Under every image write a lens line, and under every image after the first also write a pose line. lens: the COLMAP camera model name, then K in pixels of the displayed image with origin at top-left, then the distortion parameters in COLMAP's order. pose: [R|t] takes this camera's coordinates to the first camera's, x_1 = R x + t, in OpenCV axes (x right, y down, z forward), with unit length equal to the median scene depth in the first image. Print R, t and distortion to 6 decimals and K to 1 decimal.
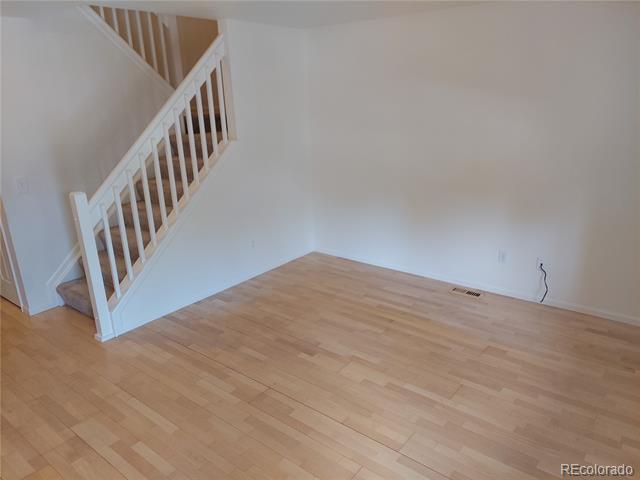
lens RADIAL K [[457.2, 0, 323.2], [0, 457.2, 242.4], [0, 0, 1]] dist [0.118208, -0.140189]
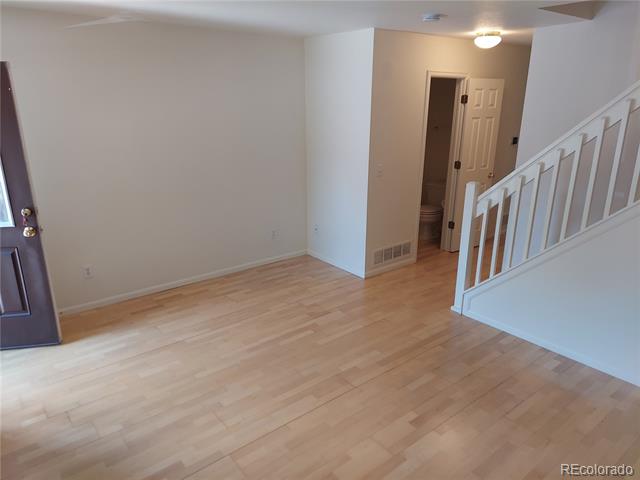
lens RADIAL K [[457.2, 0, 323.2], [0, 457.2, 242.4], [0, 0, 1]] dist [0.118208, -0.140189]
pose [[-0.219681, 0.319291, -0.921842, 0.585912], [-0.291862, 0.880138, 0.374399, -0.263373], [0.930890, 0.351299, -0.100161, 0.719851]]
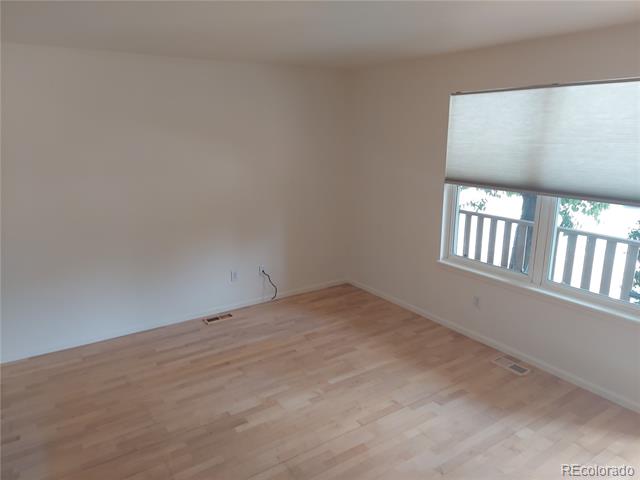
lens RADIAL K [[457.2, 0, 323.2], [0, 457.2, 242.4], [0, 0, 1]] dist [0.118208, -0.140189]
pose [[0.309946, -0.203878, 0.928637, -0.645238], [0.286122, 0.951460, 0.113391, -0.125364], [-0.906680, 0.230558, 0.353235, 0.407216]]
